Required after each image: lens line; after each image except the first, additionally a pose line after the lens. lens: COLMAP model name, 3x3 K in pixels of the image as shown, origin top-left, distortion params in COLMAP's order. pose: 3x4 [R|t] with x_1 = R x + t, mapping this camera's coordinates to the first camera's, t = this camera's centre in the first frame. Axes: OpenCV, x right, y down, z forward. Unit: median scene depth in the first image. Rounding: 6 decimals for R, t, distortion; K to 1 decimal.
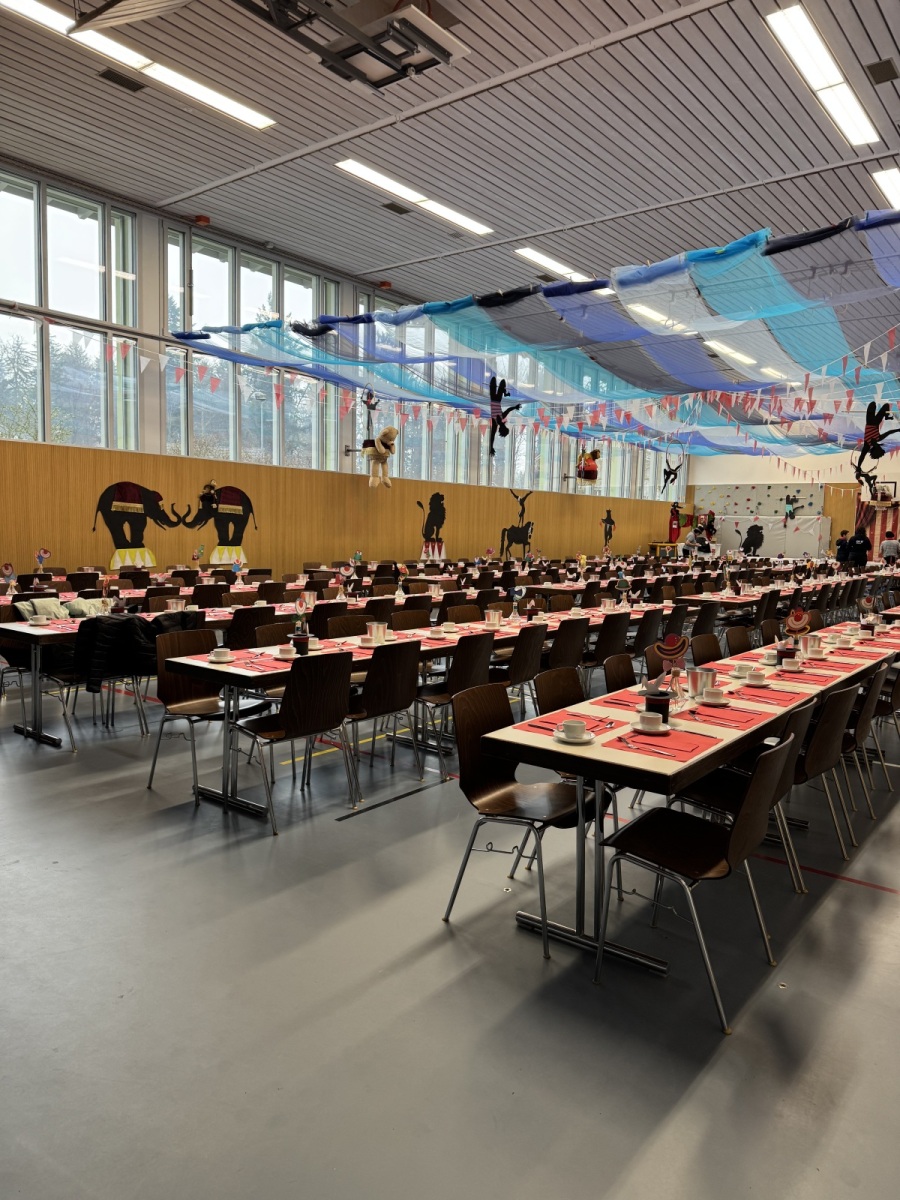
lens RADIAL K [[845.3, 0, 450.5], [0, 845.3, 601.9], [0, 0, 1]] dist [0.000426, -0.000121]
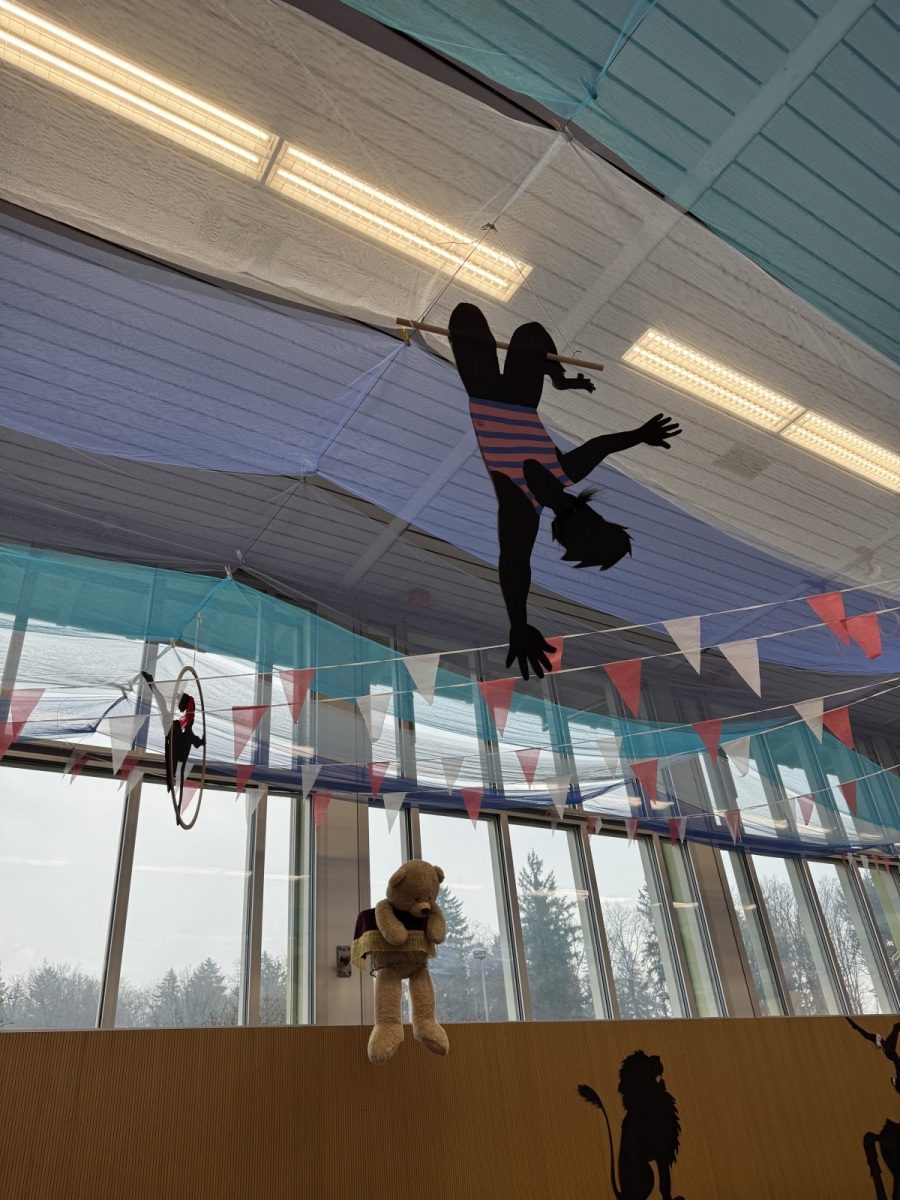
lens RADIAL K [[845.3, 0, 450.2], [0, 845.3, 601.4], [0, 0, 1]] dist [0.000426, -0.000121]
pose [[0.933289, -0.272066, -0.234419, 0.048817], [0.076976, 0.789125, -0.609391, -0.066725], [0.350780, 0.550693, 0.757424, 0.592973]]
